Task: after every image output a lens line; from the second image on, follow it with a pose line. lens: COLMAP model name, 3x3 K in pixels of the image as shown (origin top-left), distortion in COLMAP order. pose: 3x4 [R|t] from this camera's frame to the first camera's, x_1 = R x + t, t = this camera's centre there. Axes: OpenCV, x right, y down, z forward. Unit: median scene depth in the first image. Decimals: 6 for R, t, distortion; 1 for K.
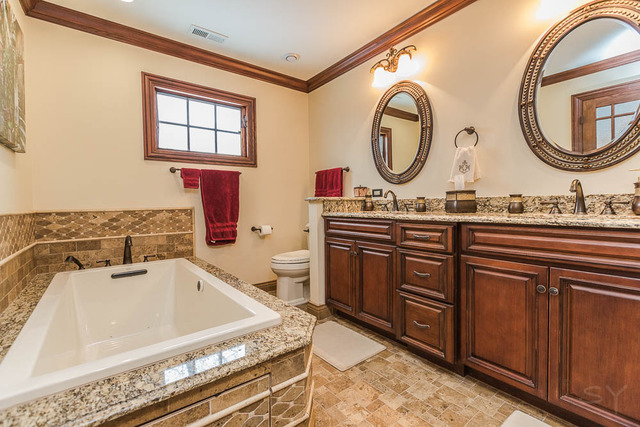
lens RADIAL K [[293.3, 0, 322.4], [0, 293.3, 210.3], [0, 0, 1]] dist [0.001883, -0.000001]
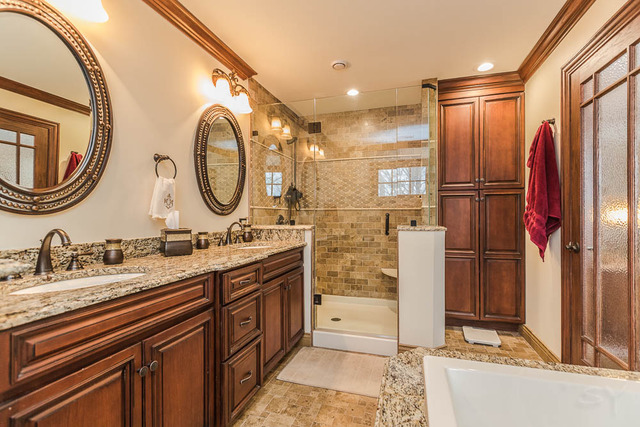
lens RADIAL K [[293.3, 0, 322.1], [0, 293.3, 215.6], [0, 0, 1]] dist [0.001883, -0.000001]
pose [[-0.590840, 0.015901, 0.806632, -0.499251], [0.027515, 0.999621, 0.000449, -0.100061], [-0.806319, 0.022460, -0.591054, 1.213986]]
